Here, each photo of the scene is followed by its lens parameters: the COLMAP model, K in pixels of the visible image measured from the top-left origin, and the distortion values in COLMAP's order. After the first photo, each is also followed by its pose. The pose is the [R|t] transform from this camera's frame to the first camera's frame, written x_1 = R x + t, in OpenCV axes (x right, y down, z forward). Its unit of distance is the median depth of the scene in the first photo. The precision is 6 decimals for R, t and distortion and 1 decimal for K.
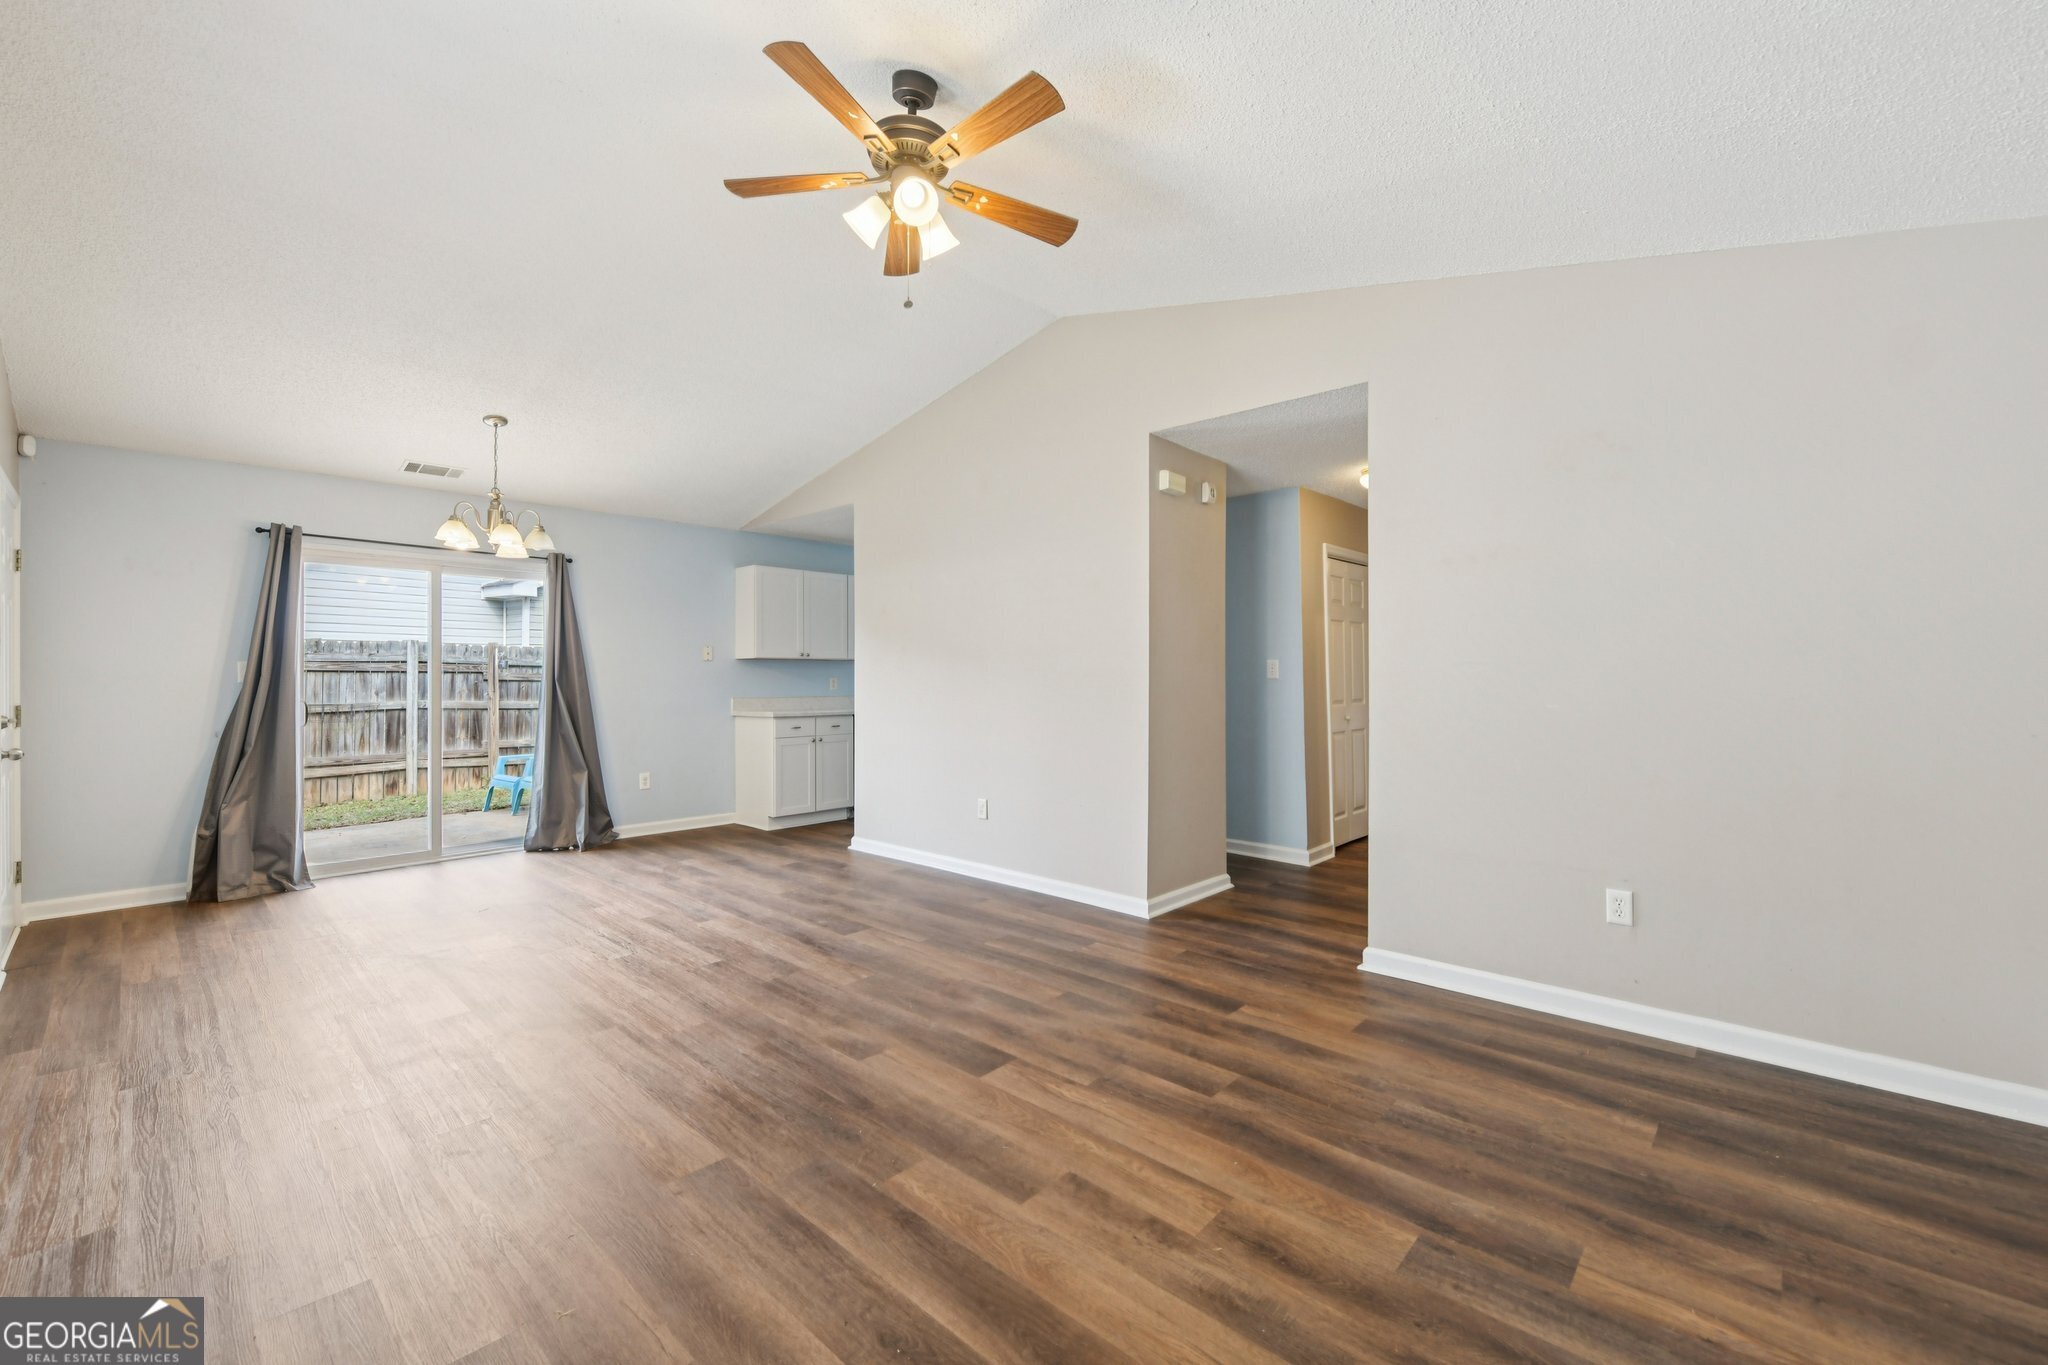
lens RADIAL K [[847.0, 0, 1023.1], [0, 847.0, 666.5], [0, 0, 1]] dist [-0.001909, -0.000560]
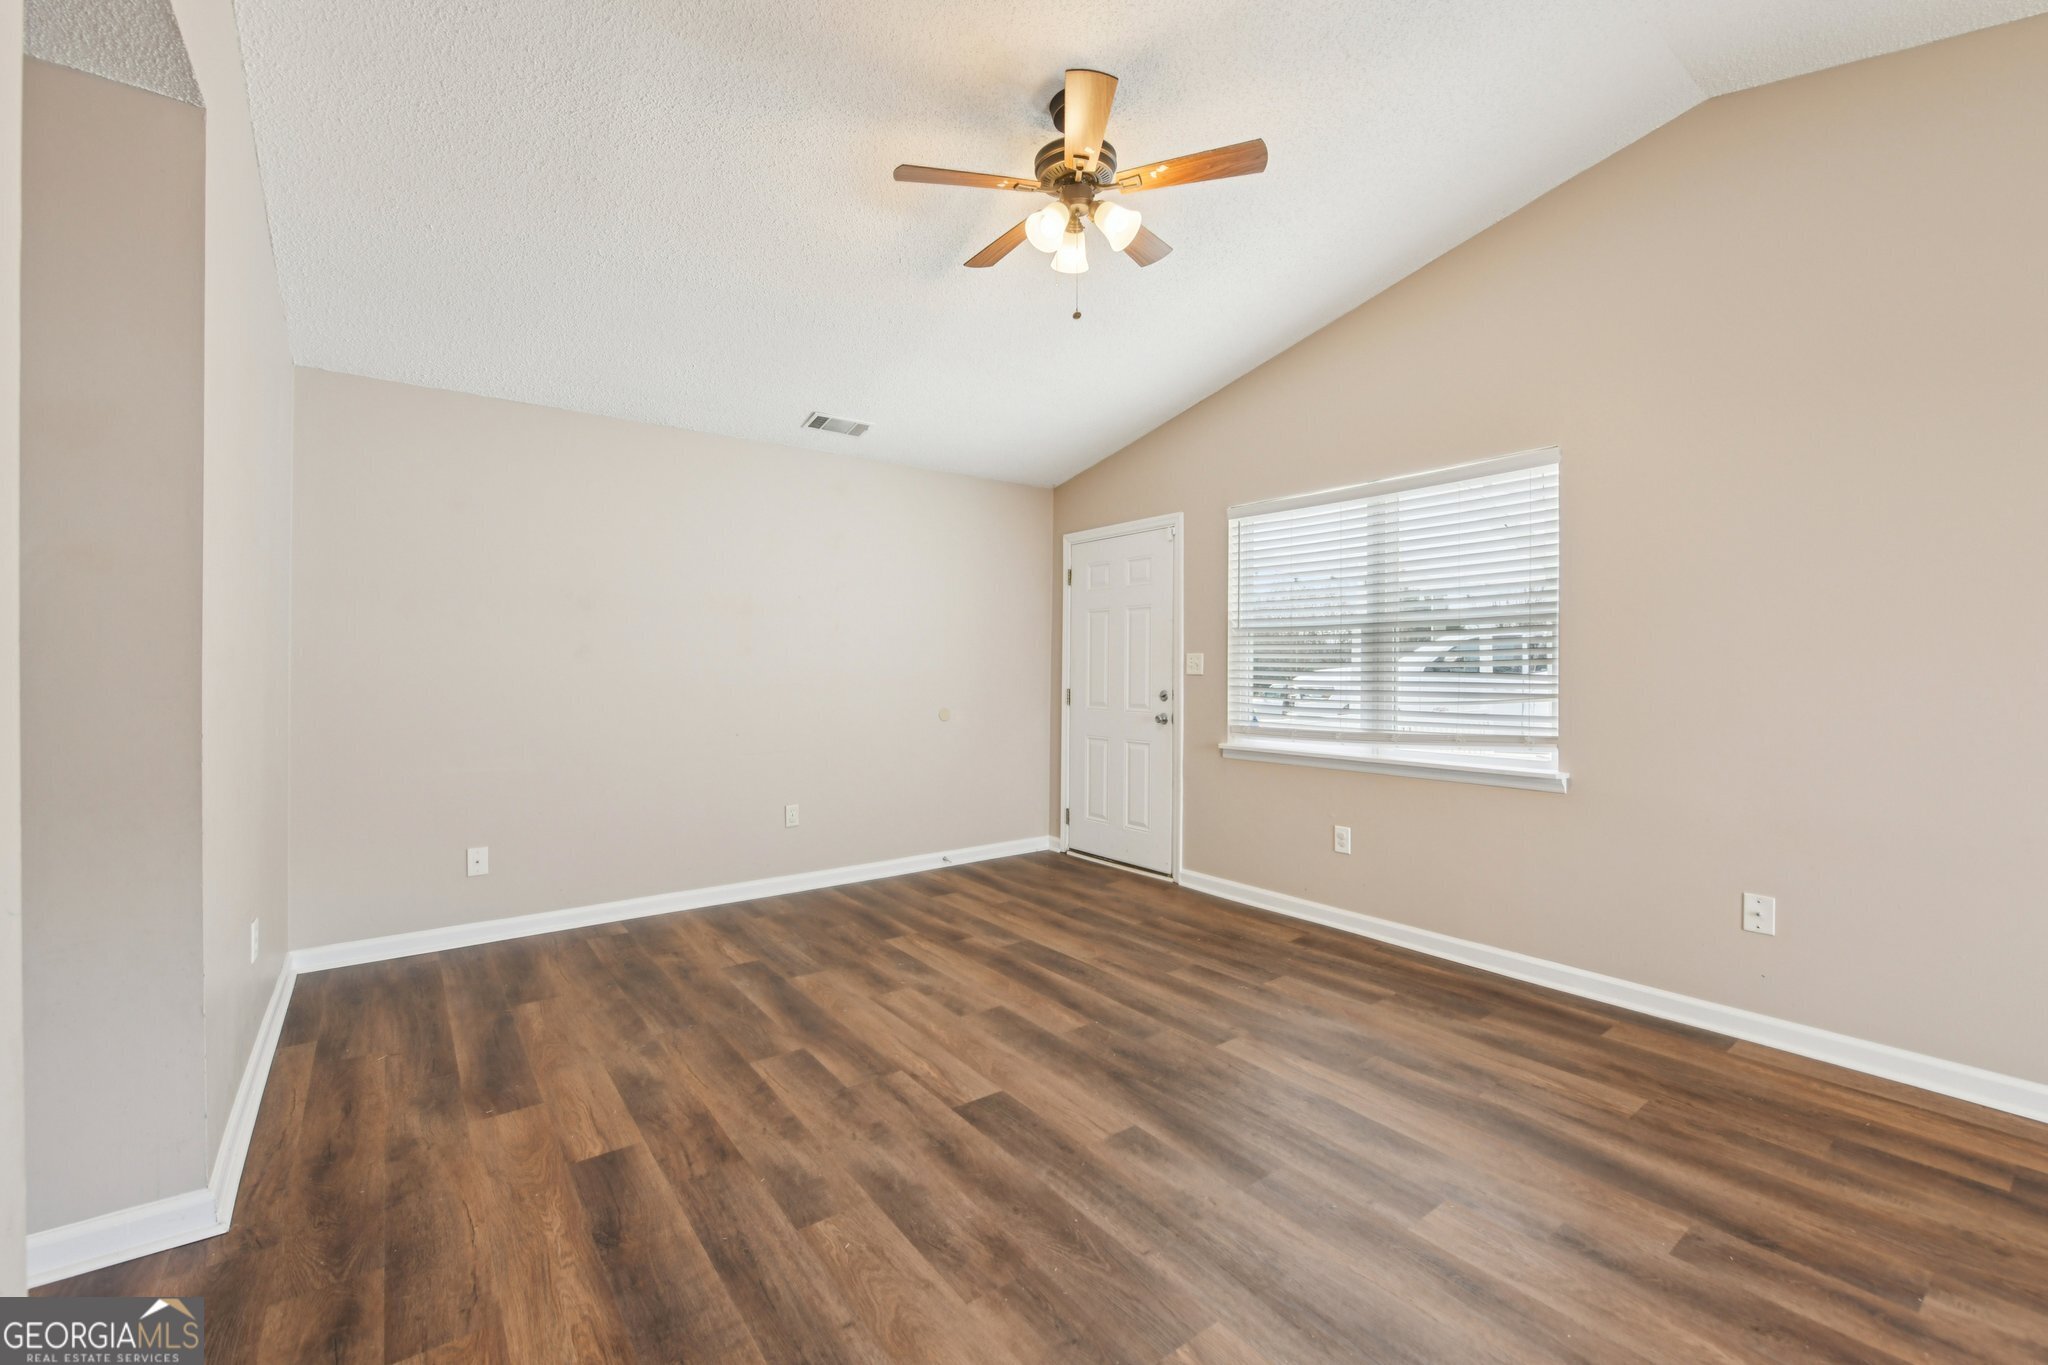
lens RADIAL K [[847.0, 0, 1023.1], [0, 847.0, 666.5], [0, 0, 1]] dist [-0.001909, -0.000560]
pose [[-0.984619, 0.002922, 0.174692, -0.253123], [0.000154, 0.999874, -0.015856, 0.024902], [-0.174716, -0.015585, -0.984495, 2.022932]]
